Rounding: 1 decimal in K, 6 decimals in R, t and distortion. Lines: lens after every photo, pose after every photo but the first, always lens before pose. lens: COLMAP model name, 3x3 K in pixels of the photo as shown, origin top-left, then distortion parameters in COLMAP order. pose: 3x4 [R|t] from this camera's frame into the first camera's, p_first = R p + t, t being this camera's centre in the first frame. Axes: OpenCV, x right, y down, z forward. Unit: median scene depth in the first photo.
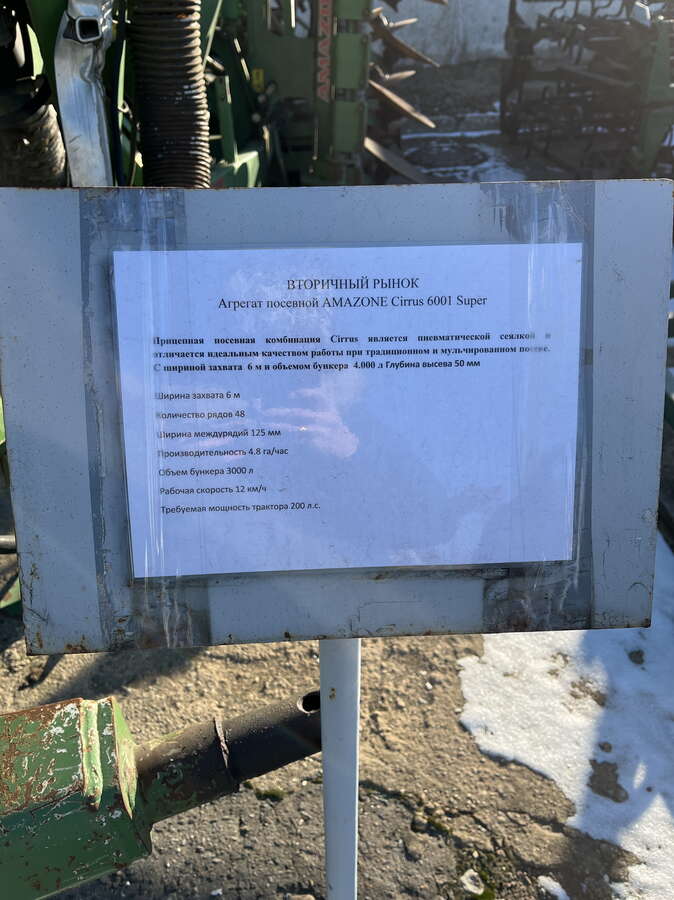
lens RADIAL K [[684.4, 0, 339.8], [0, 684.4, 444.7], [0, 0, 1]] dist [0.059556, -0.077715]
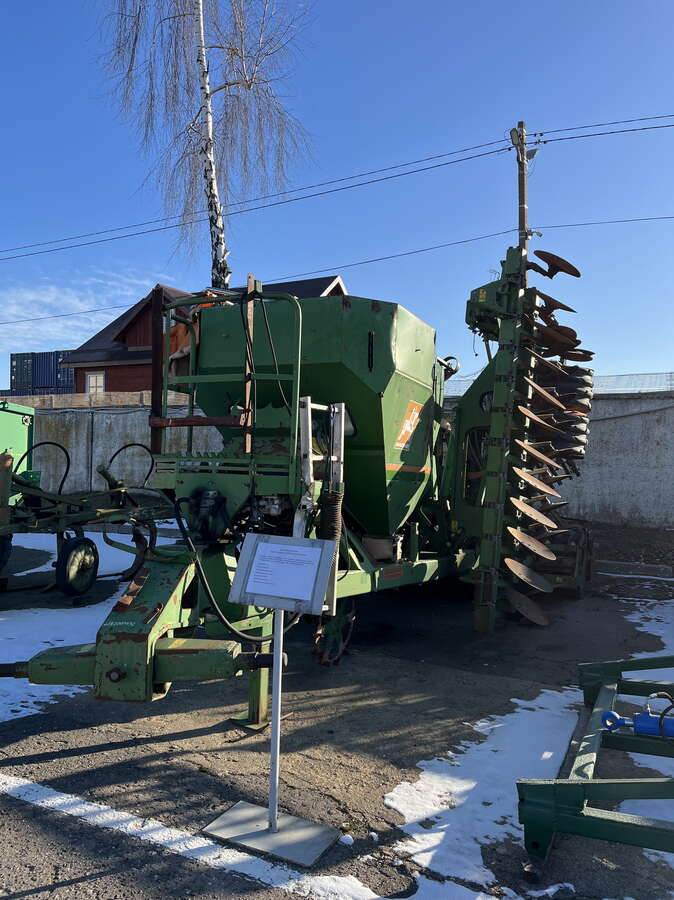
lens RADIAL K [[684.4, 0, 335.7], [0, 684.4, 449.1], [0, 0, 1]] dist [0.059556, -0.077715]
pose [[0.874367, 0.023685, -0.484687, 1.157774], [-0.289734, 0.826718, -0.482276, 0.645580], [0.389277, 0.562117, 0.729718, -1.341840]]
